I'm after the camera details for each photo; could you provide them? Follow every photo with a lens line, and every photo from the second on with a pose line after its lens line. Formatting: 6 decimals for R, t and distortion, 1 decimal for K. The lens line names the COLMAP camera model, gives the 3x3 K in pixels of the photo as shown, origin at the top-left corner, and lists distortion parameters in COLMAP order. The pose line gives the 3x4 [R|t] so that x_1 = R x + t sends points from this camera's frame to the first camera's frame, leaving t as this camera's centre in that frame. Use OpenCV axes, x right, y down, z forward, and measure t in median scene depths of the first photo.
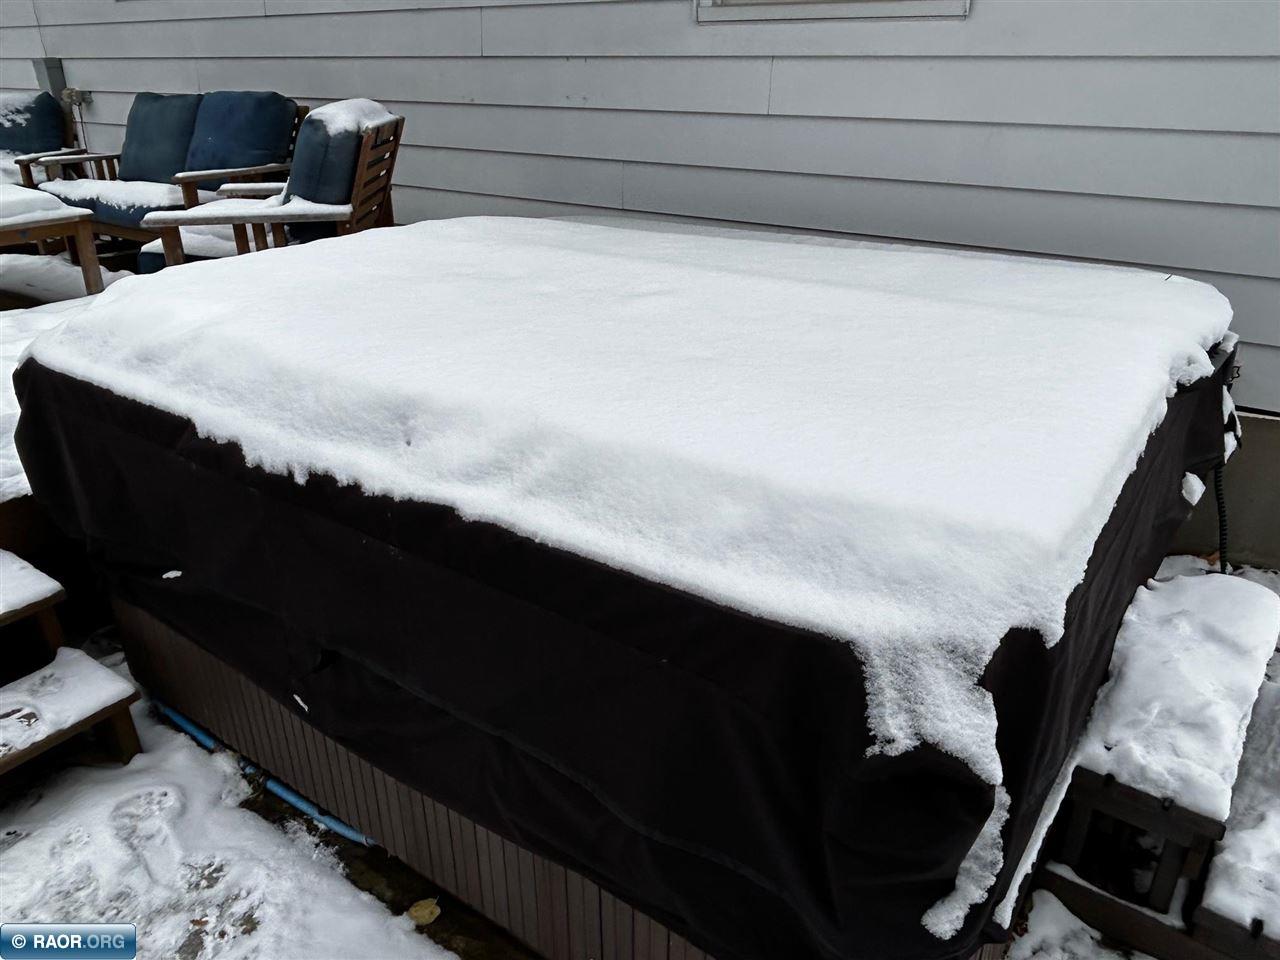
lens RADIAL K [[953.2, 0, 635.0], [0, 953.2, 483.2], [0, 0, 1]] dist [-0.008987, 0.000270]
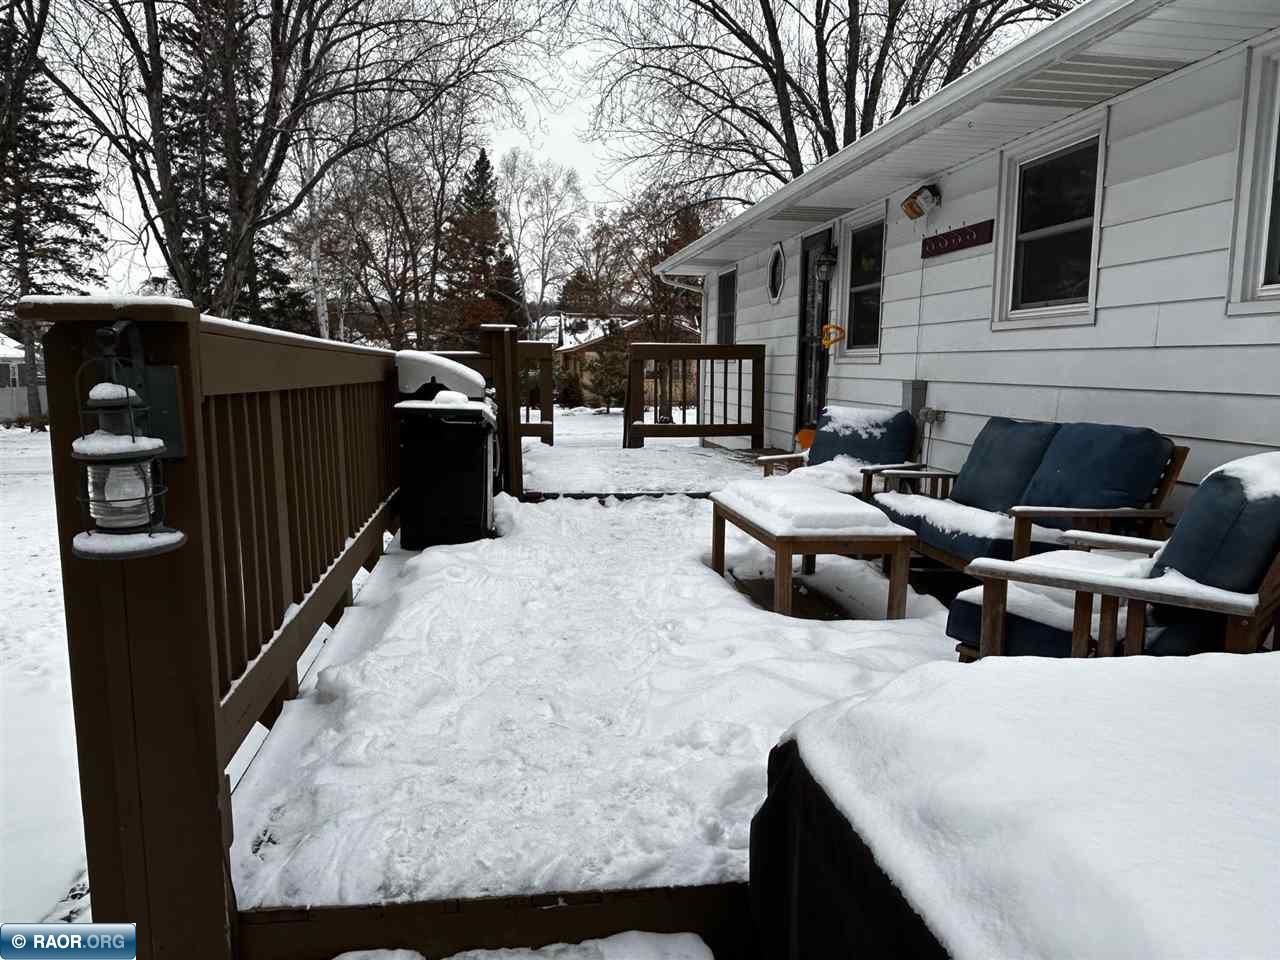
lens RADIAL K [[953.2, 0, 635.0], [0, 953.2, 483.2], [0, 0, 1]] dist [-0.008987, 0.000270]
pose [[0.697146, 0.111184, -0.708255, -0.094314], [-0.324980, 0.929585, -0.173954, -0.070914], [0.639042, 0.351440, 0.684189, 0.146497]]
